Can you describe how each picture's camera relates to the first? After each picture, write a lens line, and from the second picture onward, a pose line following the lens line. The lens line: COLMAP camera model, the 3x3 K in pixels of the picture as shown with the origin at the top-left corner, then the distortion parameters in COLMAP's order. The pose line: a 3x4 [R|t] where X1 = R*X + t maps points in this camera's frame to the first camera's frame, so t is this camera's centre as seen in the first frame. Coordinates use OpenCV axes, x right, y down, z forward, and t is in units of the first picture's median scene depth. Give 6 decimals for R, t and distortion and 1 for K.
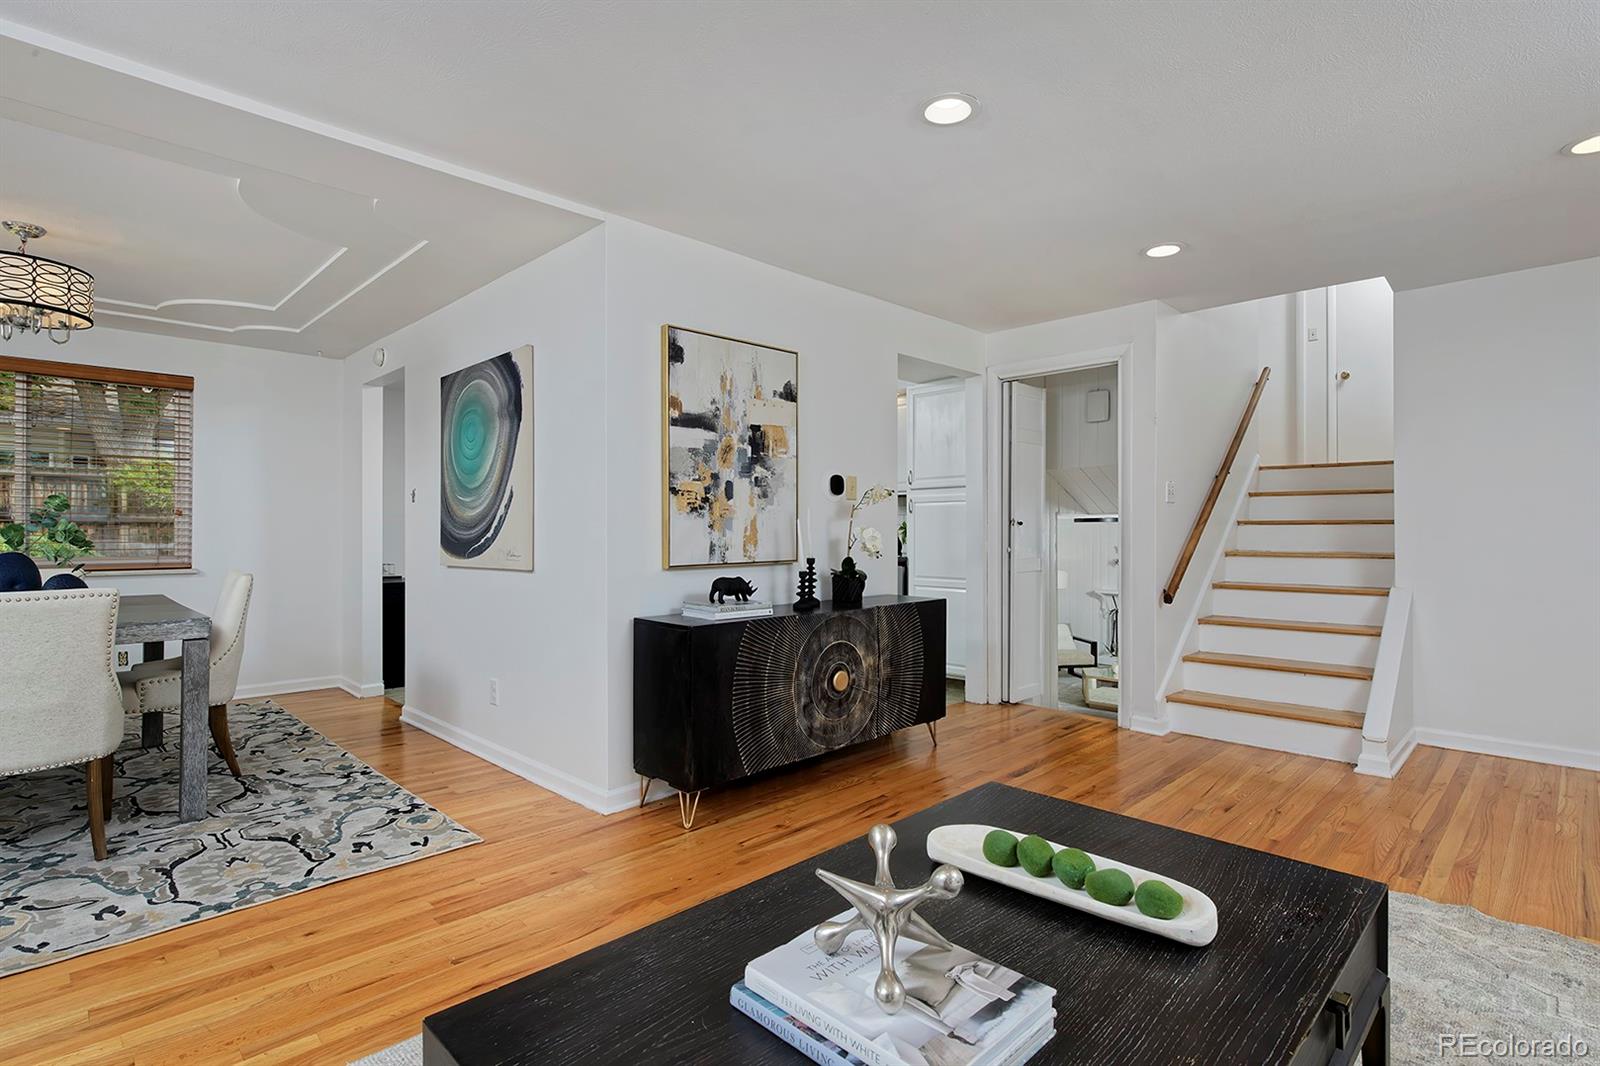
lens RADIAL K [[782.5, 0, 800.0], [0, 782.5, 533.0], [0, 0, 1]] dist [0.000668, 0.001283]
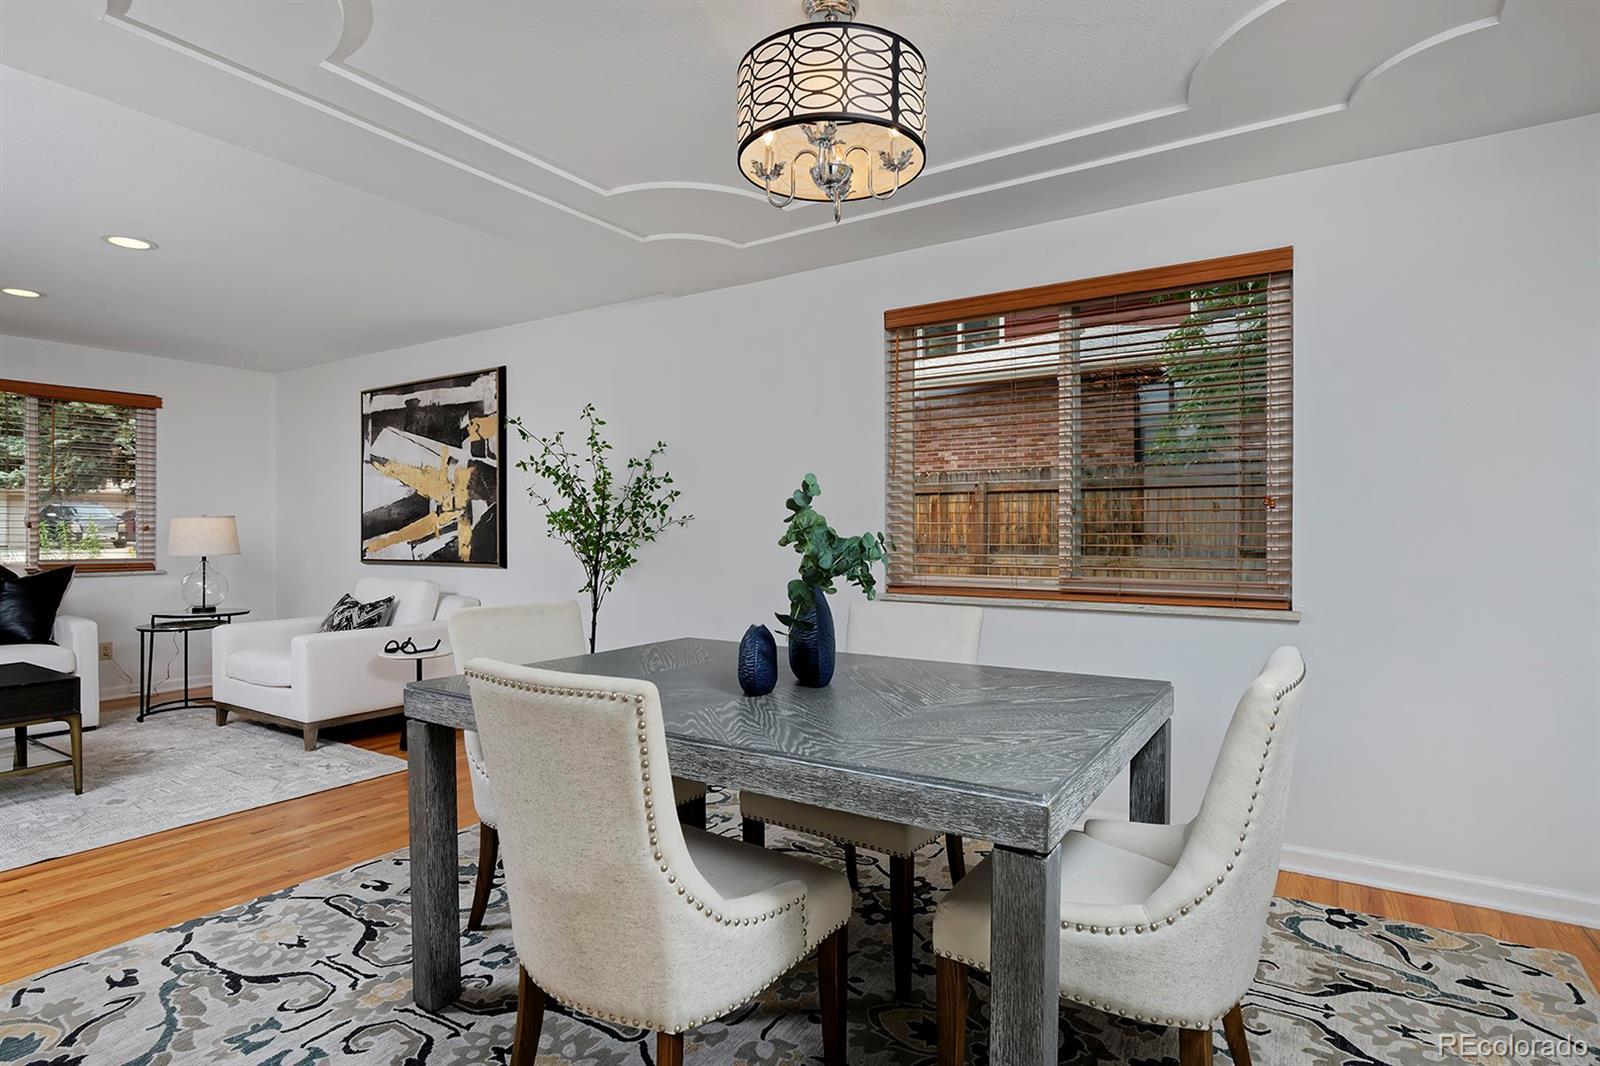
lens RADIAL K [[847.4, 0, 828.3], [0, 847.4, 528.6], [0, 0, 1]] dist [-0.002222, -0.001509]
pose [[-0.975885, 0.005741, -0.218210, -0.838928], [0.006213, 0.999980, -0.001478, -0.010807], [0.218197, -0.002798, -0.975901, 1.555516]]
